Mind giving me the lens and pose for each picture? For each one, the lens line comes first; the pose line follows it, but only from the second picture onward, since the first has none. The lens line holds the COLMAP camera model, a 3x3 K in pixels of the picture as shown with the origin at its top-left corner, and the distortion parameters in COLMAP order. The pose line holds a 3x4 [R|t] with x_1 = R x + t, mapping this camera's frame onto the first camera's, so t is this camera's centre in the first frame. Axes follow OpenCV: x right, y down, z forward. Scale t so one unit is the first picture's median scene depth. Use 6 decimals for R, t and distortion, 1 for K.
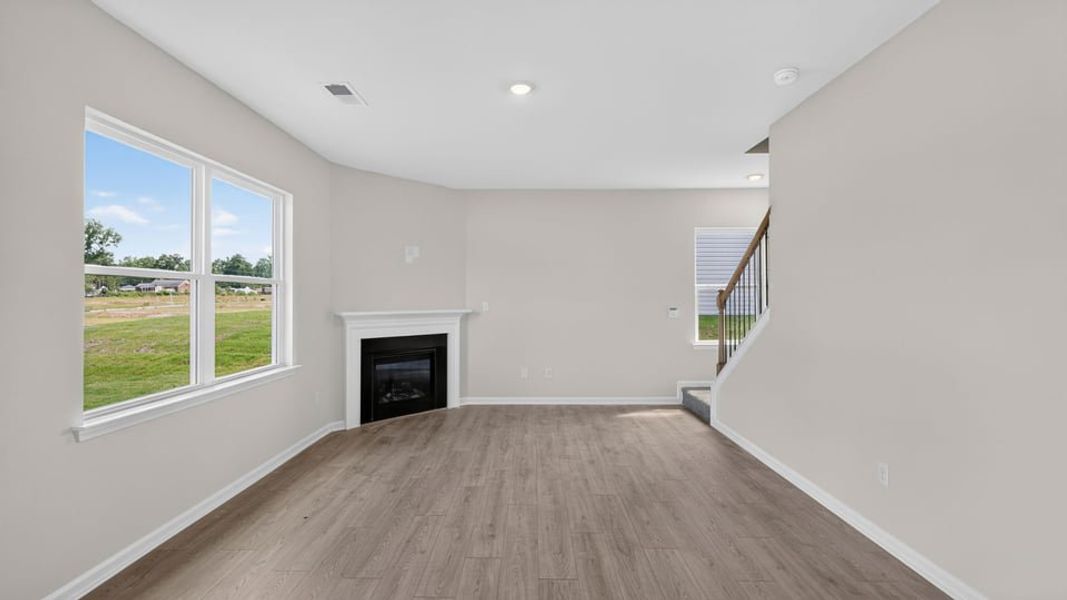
lens RADIAL K [[451.5, 0, 529.8], [0, 451.5, 298.1], [0, 0, 1]] dist [-0.003813, 0.000266]
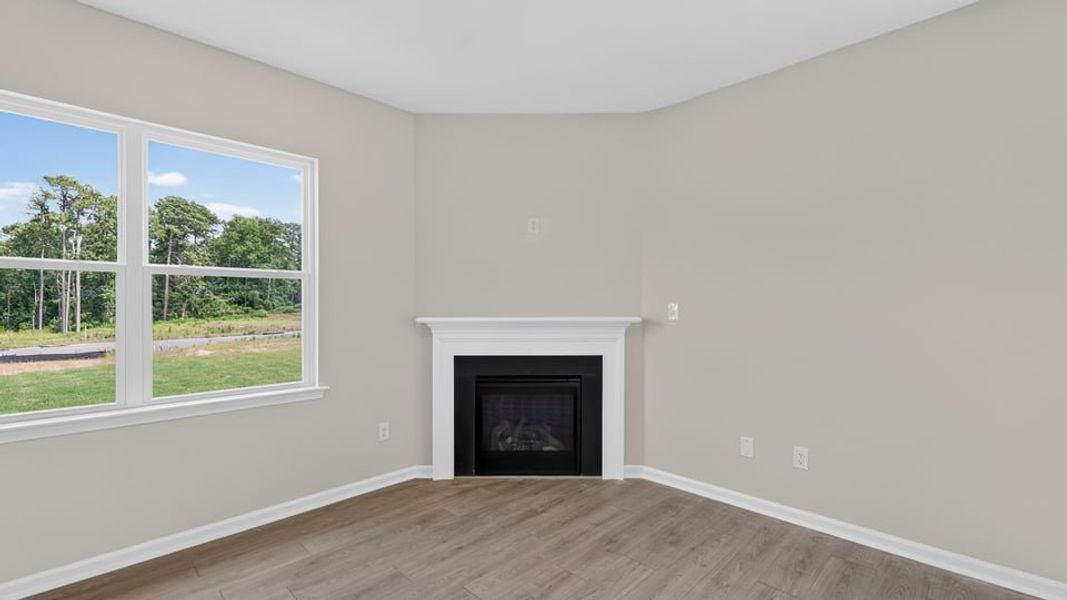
lens RADIAL K [[451.5, 0, 534.3], [0, 451.5, 306.0], [0, 0, 1]] dist [-0.003813, 0.000266]
pose [[0.710866, 0.001839, -0.703325, 0.210136], [0.001832, 0.999988, 0.004466, 0.010003], [0.703325, -0.004463, 0.710855, 0.580161]]
